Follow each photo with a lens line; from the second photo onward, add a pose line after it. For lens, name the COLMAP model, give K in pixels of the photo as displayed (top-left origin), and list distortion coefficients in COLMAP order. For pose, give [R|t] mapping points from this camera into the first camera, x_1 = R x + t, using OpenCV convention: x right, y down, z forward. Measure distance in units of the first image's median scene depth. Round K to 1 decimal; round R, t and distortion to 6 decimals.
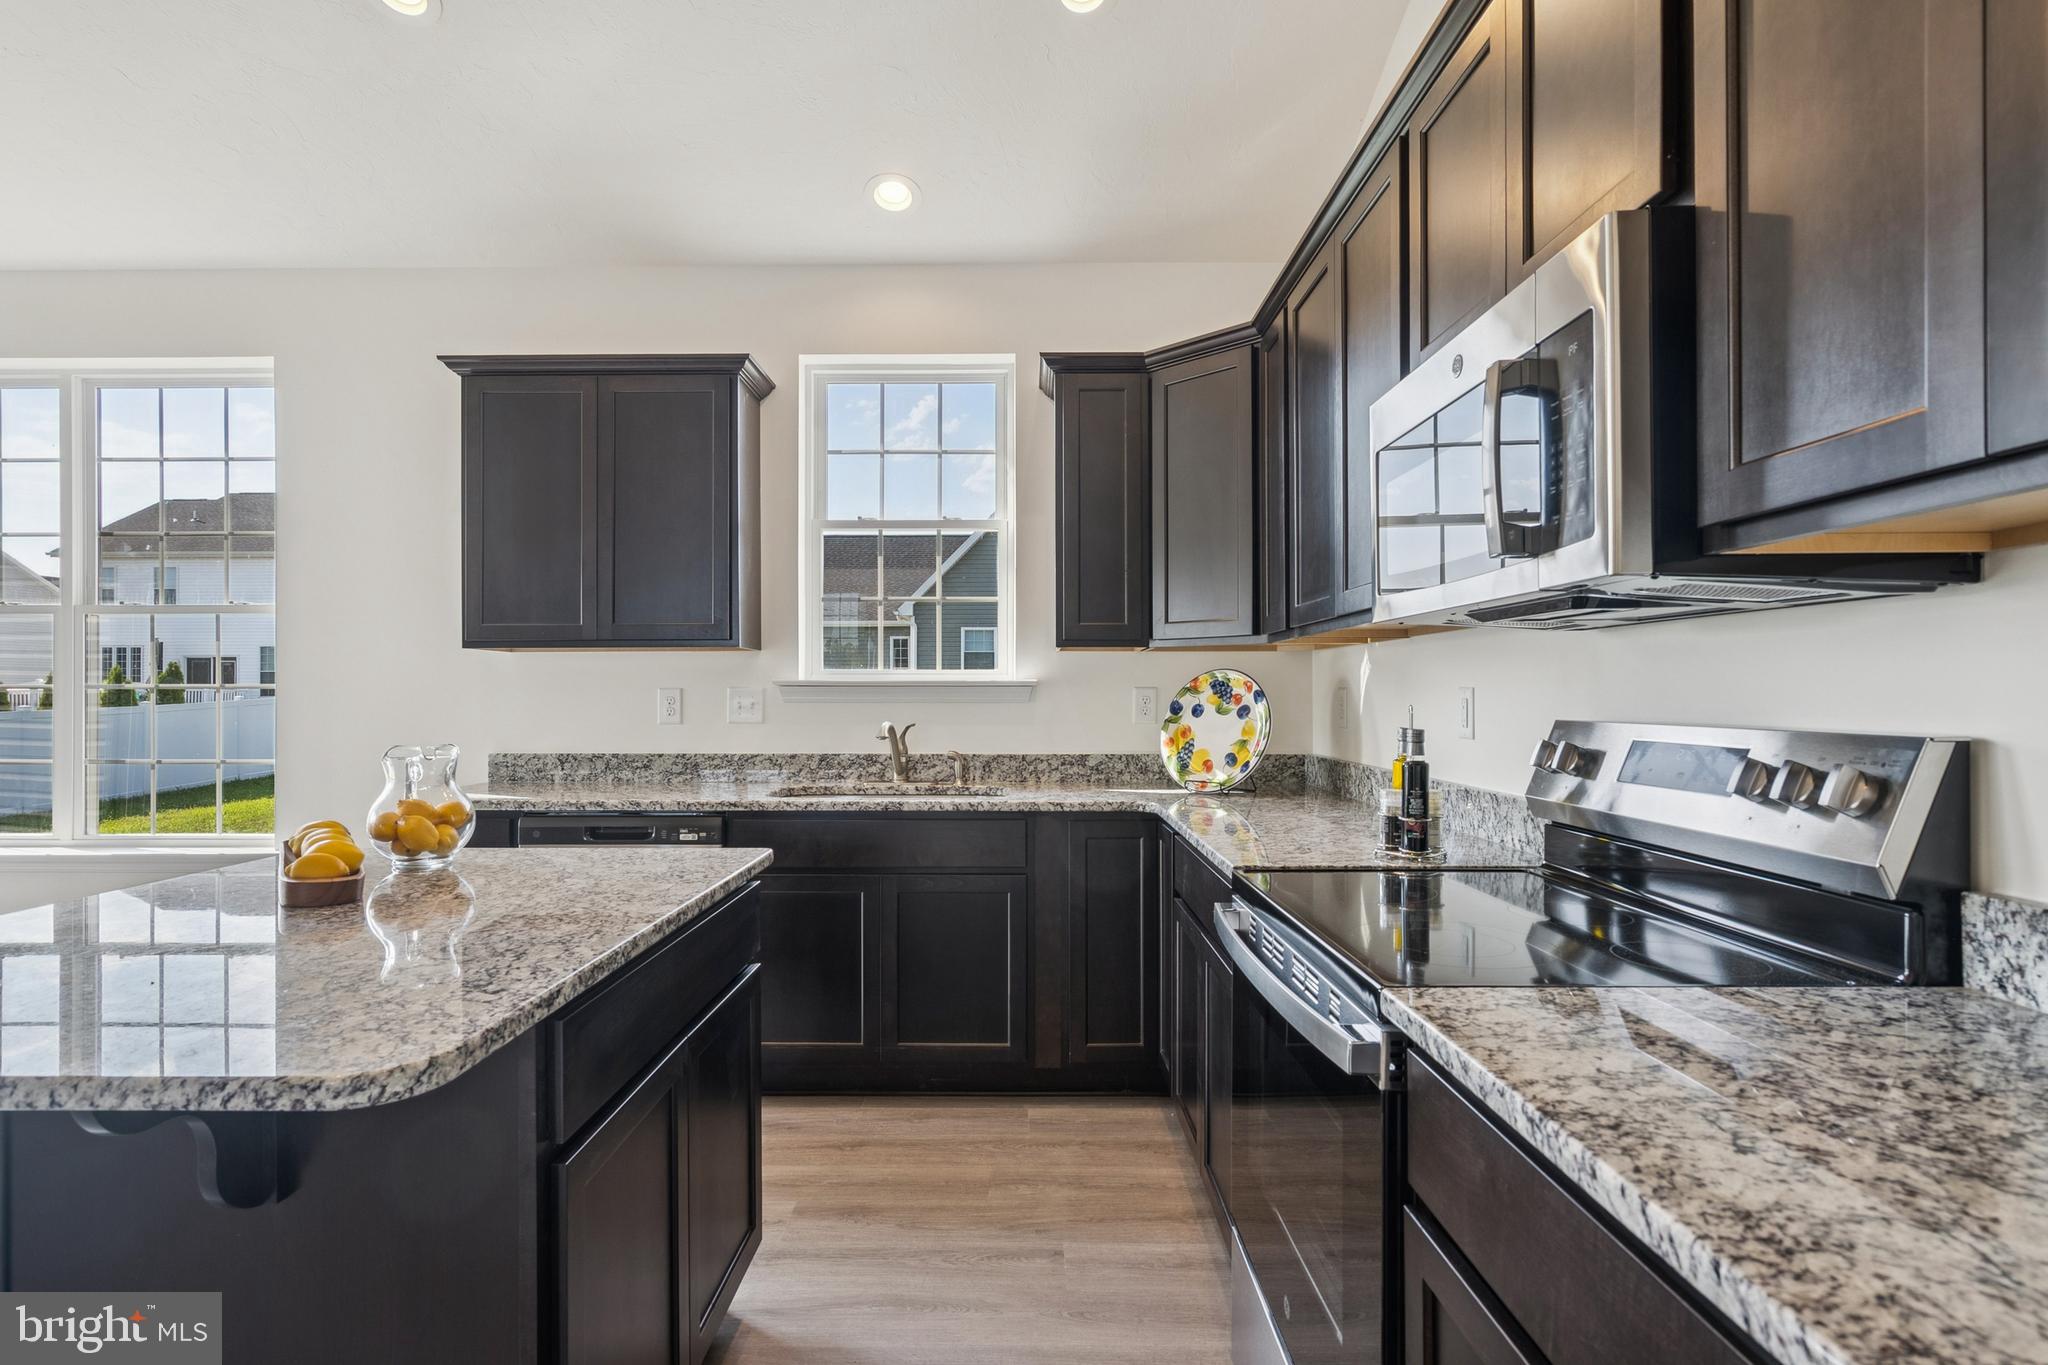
lens RADIAL K [[983.7, 0, 1035.8], [0, 983.7, 693.8], [0, 0, 1]] dist [-0.008584, 0.002254]
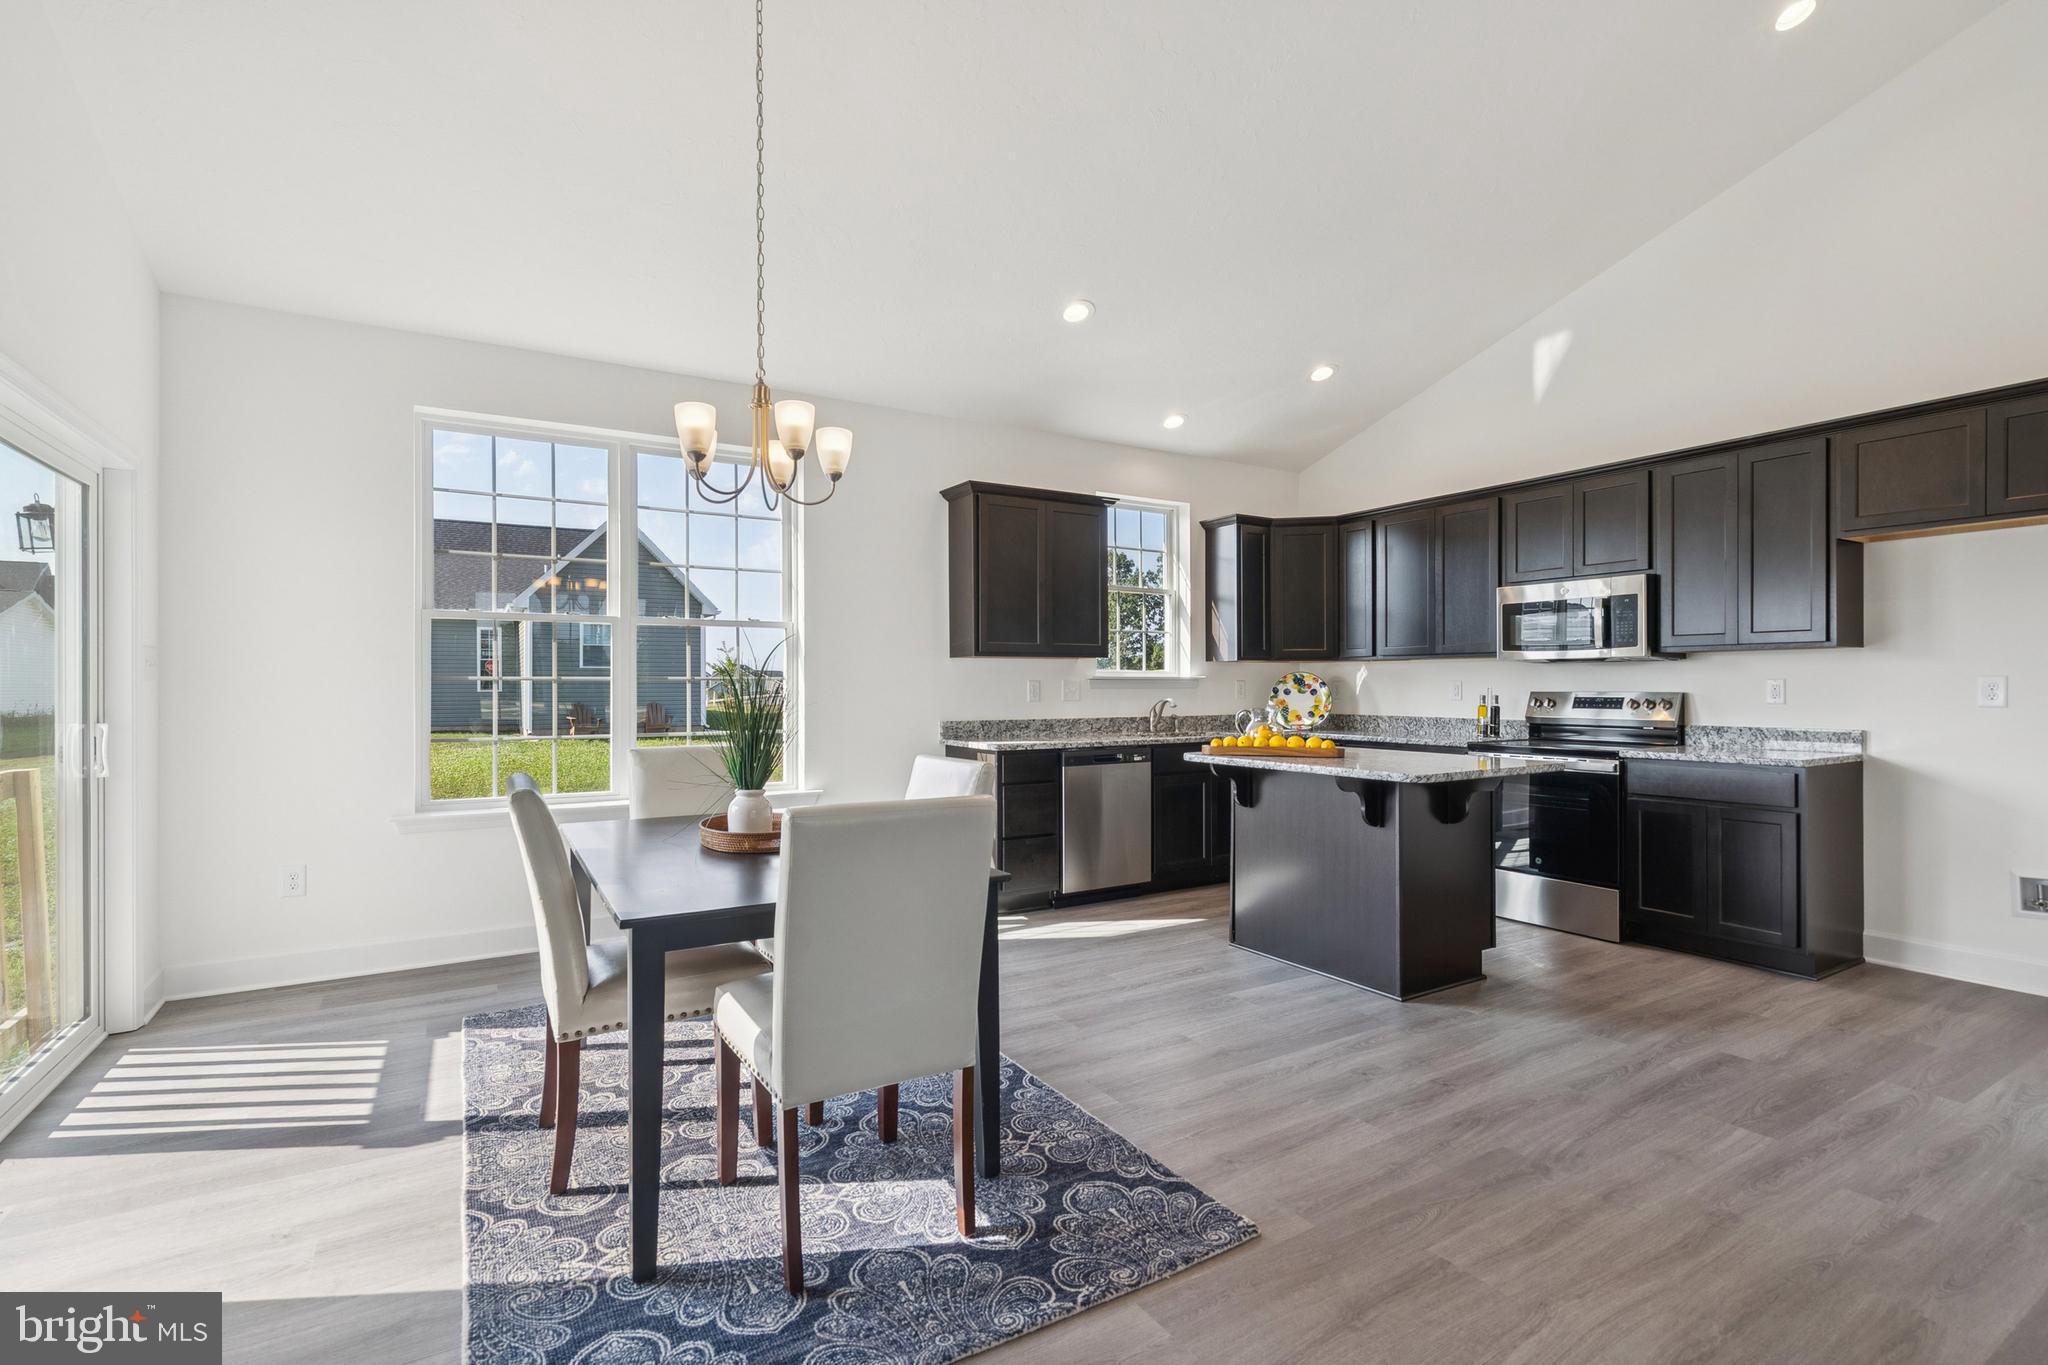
lens RADIAL K [[932.3, 0, 1018.6], [0, 932.3, 683.8], [0, 0, 1]] dist [-0.003781, 0.001560]
pose [[0.858571, -0.000732, 0.512693, -1.323961], [0.000977, 1.000000, -0.000208, 0.000124], [-0.512693, 0.000679, 0.858572, -0.396748]]
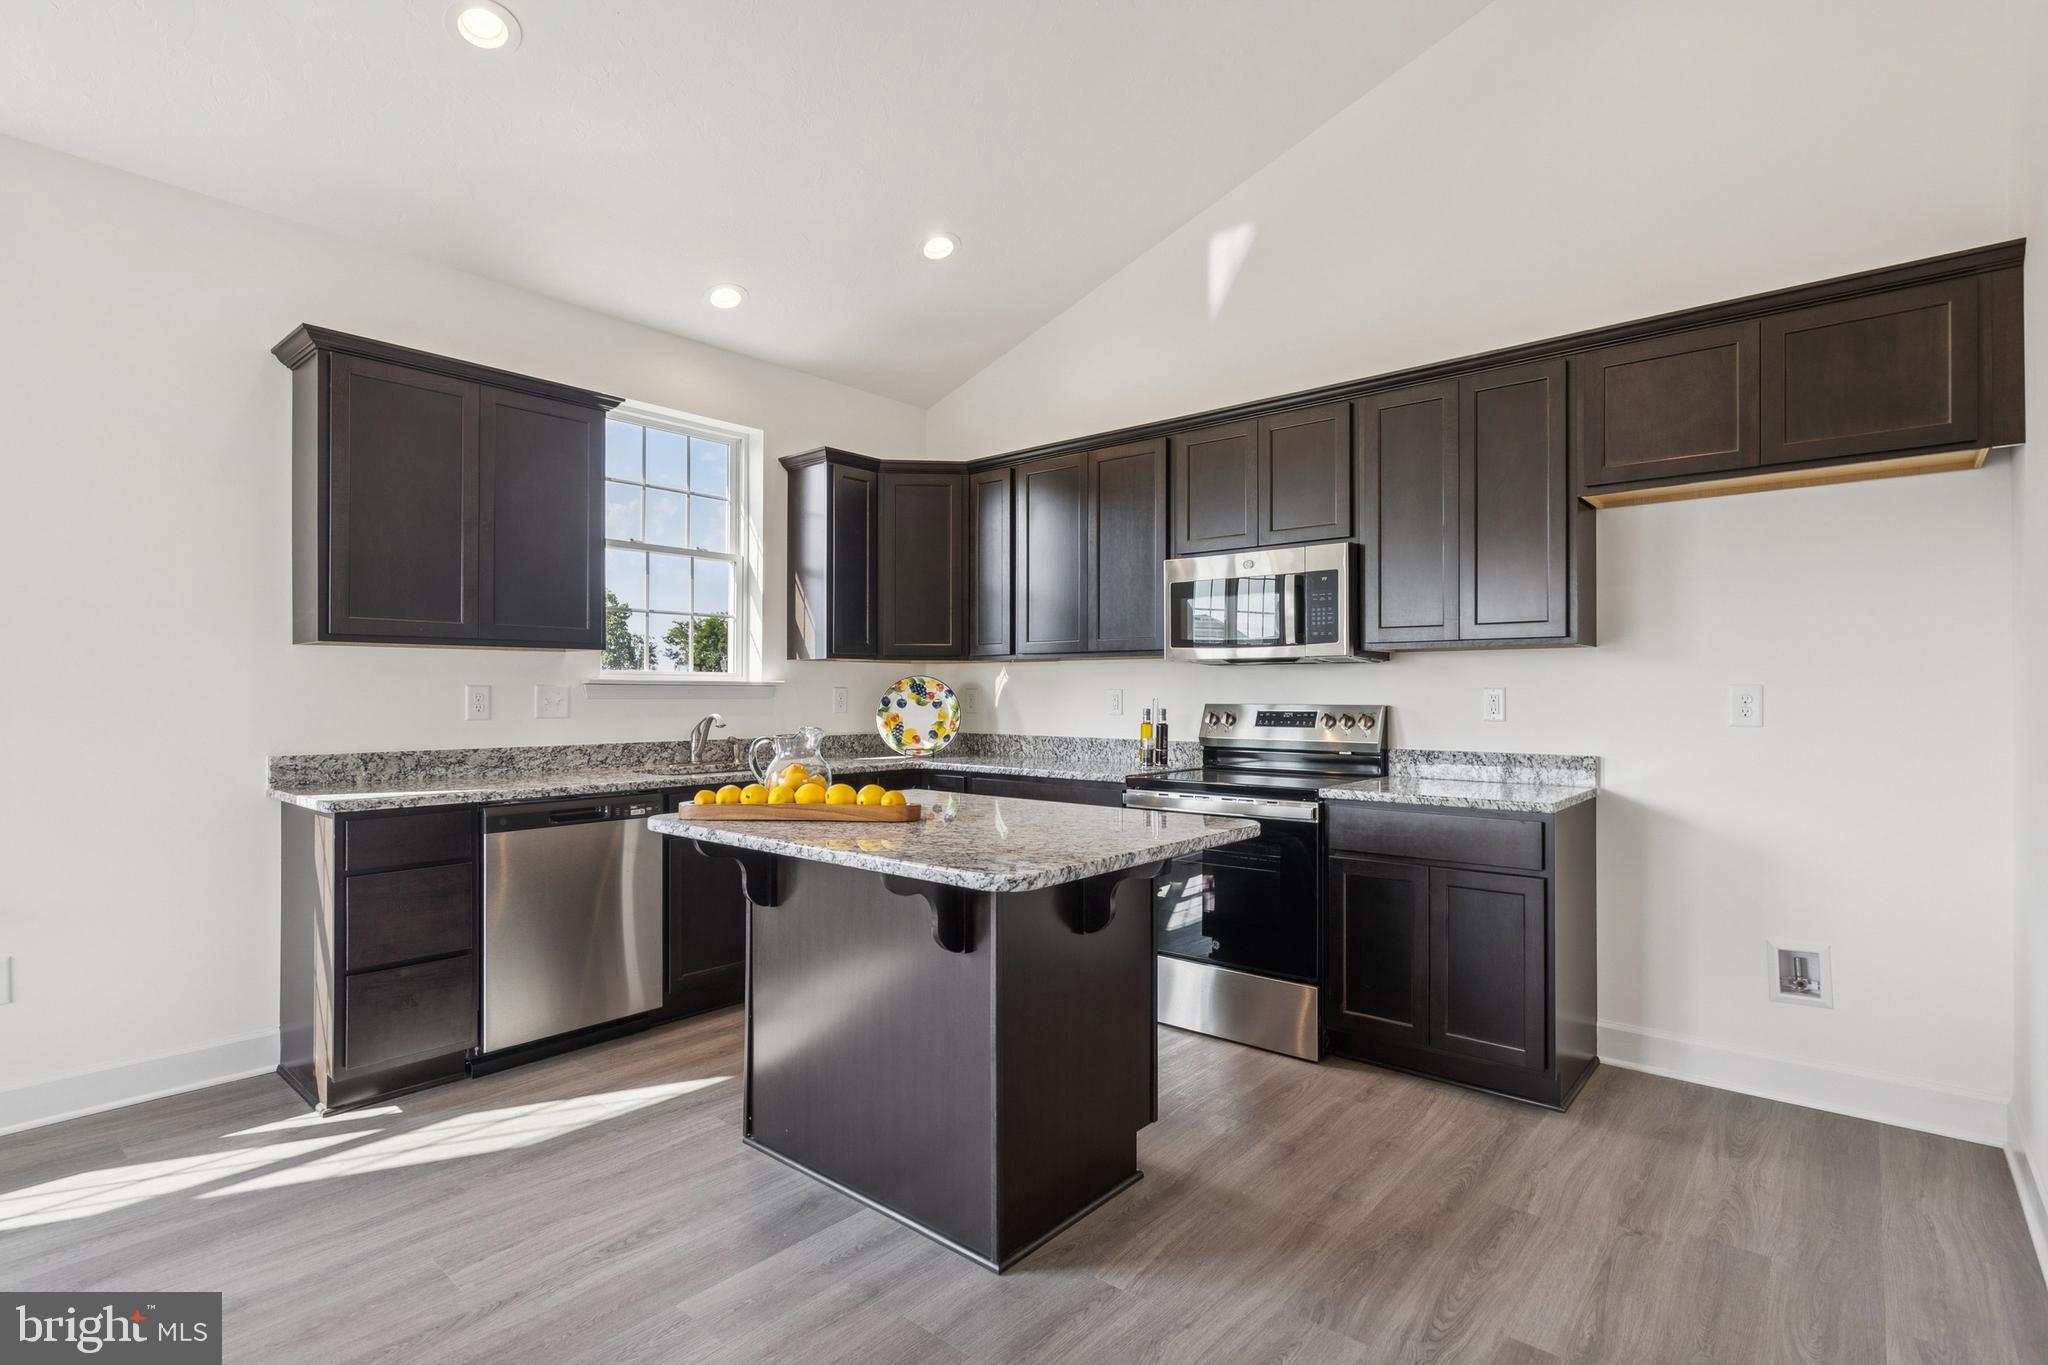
lens RADIAL K [[983.7, 0, 1012.8], [0, 983.7, 685.1], [0, 0, 1]] dist [-0.008584, 0.002254]
pose [[0.657374, 0.007341, 0.753529, -0.846934], [-0.002539, 0.999968, -0.007527, 0.000343], [-0.753561, 0.003035, 0.657372, -0.109506]]
